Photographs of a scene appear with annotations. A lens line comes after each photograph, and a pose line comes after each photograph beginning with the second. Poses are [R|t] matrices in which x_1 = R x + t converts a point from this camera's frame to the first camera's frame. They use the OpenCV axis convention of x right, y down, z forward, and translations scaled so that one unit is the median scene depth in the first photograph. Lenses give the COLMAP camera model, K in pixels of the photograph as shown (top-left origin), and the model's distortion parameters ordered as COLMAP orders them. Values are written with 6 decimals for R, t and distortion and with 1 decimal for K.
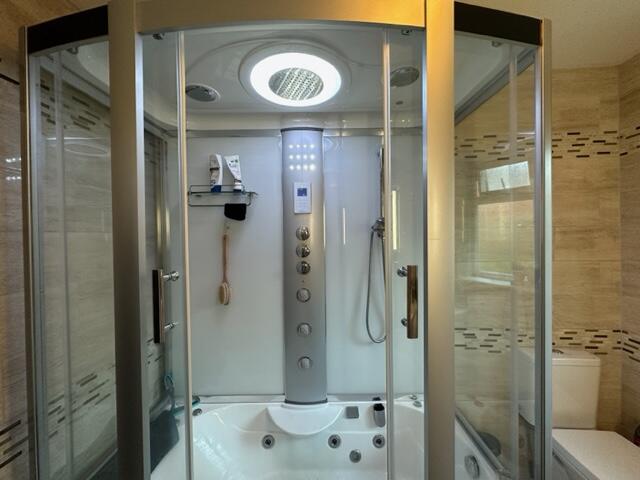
lens RADIAL K [[253.6, 0, 322.9], [0, 253.6, 239.2], [0, 0, 1]] dist [-0.001593, 0.000331]
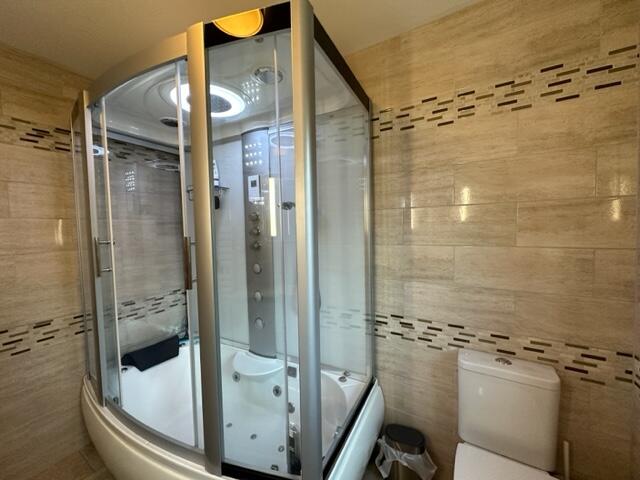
lens RADIAL K [[253.6, 0, 319.5], [0, 253.6, 239.2], [0, 0, 1]] dist [-0.001593, 0.000331]
pose [[0.888423, 0.016729, -0.458720, 0.744515], [0.003059, 0.999098, 0.042360, 0.029481], [0.459015, -0.039037, 0.887571, 0.052092]]
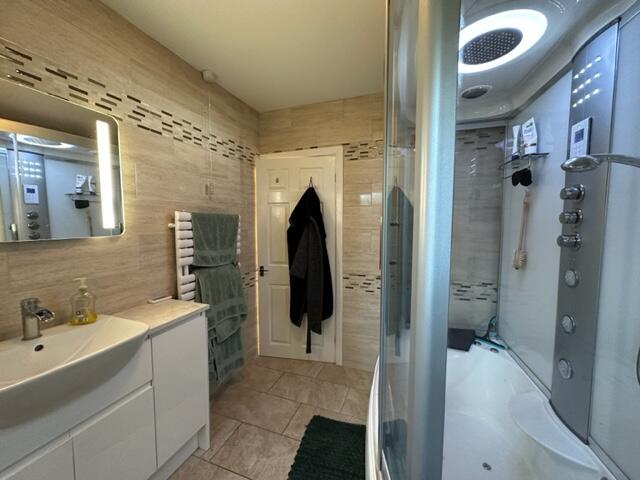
lens RADIAL K [[253.6, 0, 321.2], [0, 253.6, 238.7], [0, 0, 1]] dist [-0.001593, 0.000331]
pose [[-0.279748, 0.081446, -0.956612, 0.814767], [-0.013127, 0.995978, 0.088636, 0.049913], [0.959984, 0.037353, -0.277554, 0.495057]]
